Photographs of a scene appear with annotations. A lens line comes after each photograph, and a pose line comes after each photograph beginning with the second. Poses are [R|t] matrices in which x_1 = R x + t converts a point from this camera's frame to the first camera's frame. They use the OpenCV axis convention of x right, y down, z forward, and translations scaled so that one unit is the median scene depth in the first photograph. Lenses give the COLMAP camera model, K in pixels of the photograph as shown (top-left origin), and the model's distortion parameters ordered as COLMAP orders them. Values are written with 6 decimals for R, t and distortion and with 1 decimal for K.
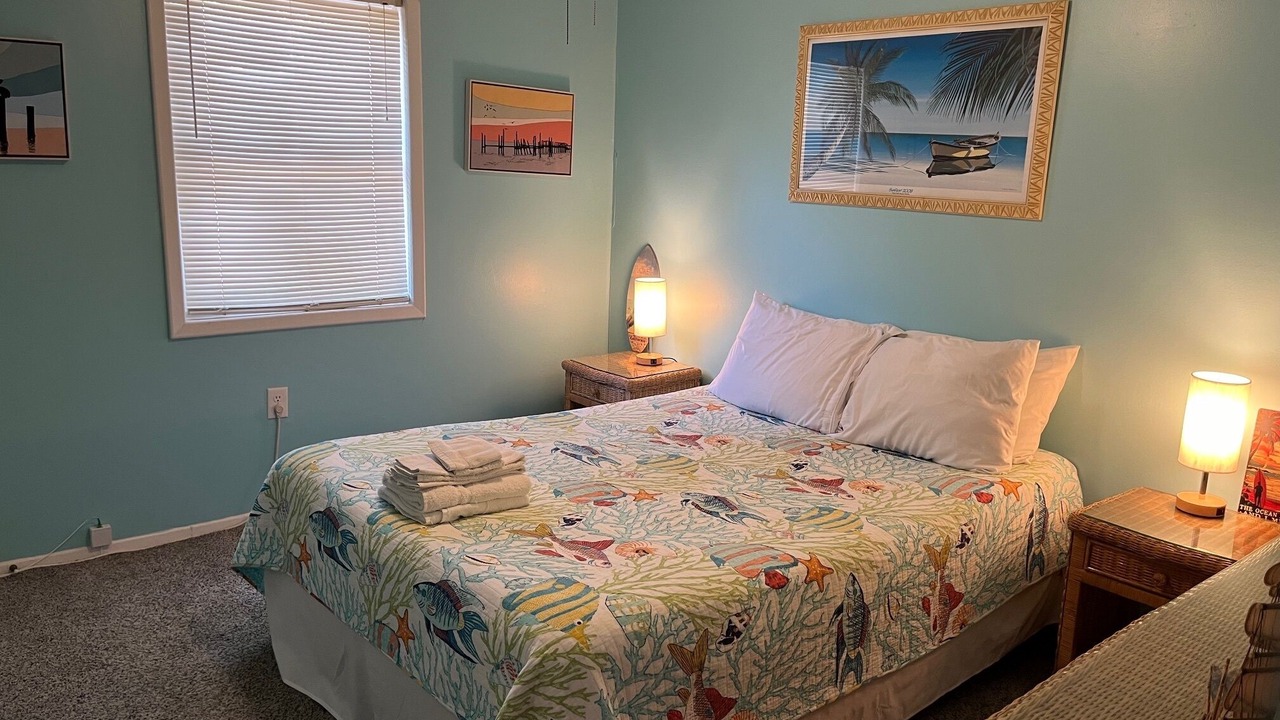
lens RADIAL K [[976.0, 0, 640.0], [0, 976.0, 360.0], [0, 0, 1]] dist [0.071494, -0.089259]
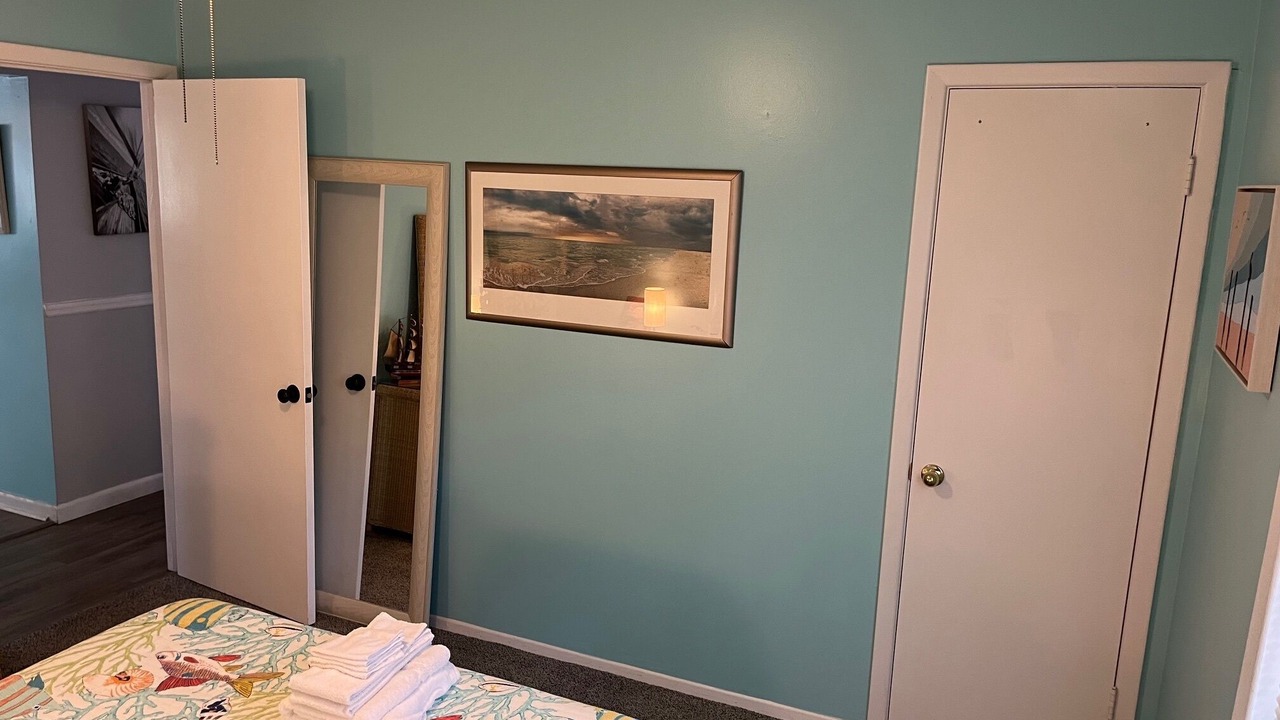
lens RADIAL K [[976.0, 0, 640.0], [0, 976.0, 360.0], [0, 0, 1]] dist [0.071494, -0.089259]
pose [[-0.892534, 0.013774, -0.450769, -0.012300], [-0.160030, 0.924814, 0.345122, -0.359947], [0.421632, 0.380169, -0.823224, 1.322335]]
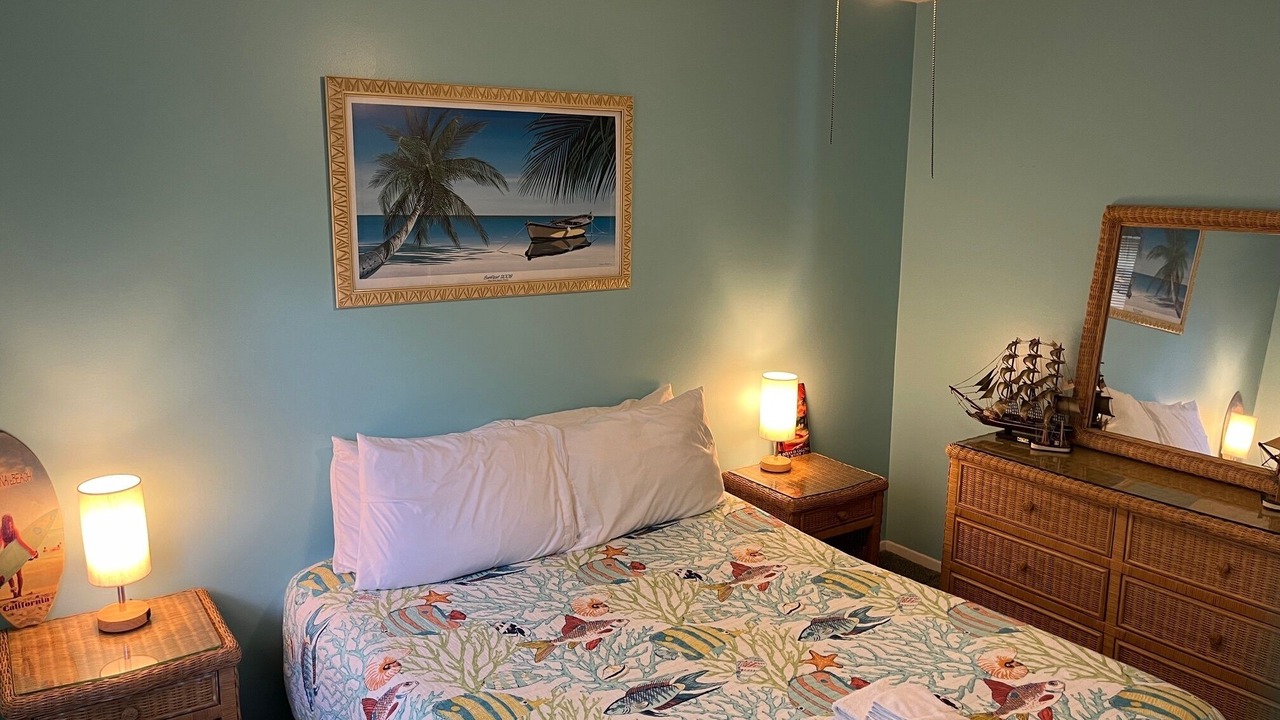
lens RADIAL K [[966.5, 0, 636.0], [0, 966.5, 372.6], [0, 0, 1]] dist [0.053692, -0.070639]
pose [[0.087337, -0.239330, 0.967002, -0.661588], [0.198054, 0.955505, 0.218597, -0.278441], [-0.976292, 0.172427, 0.130851, 0.830148]]
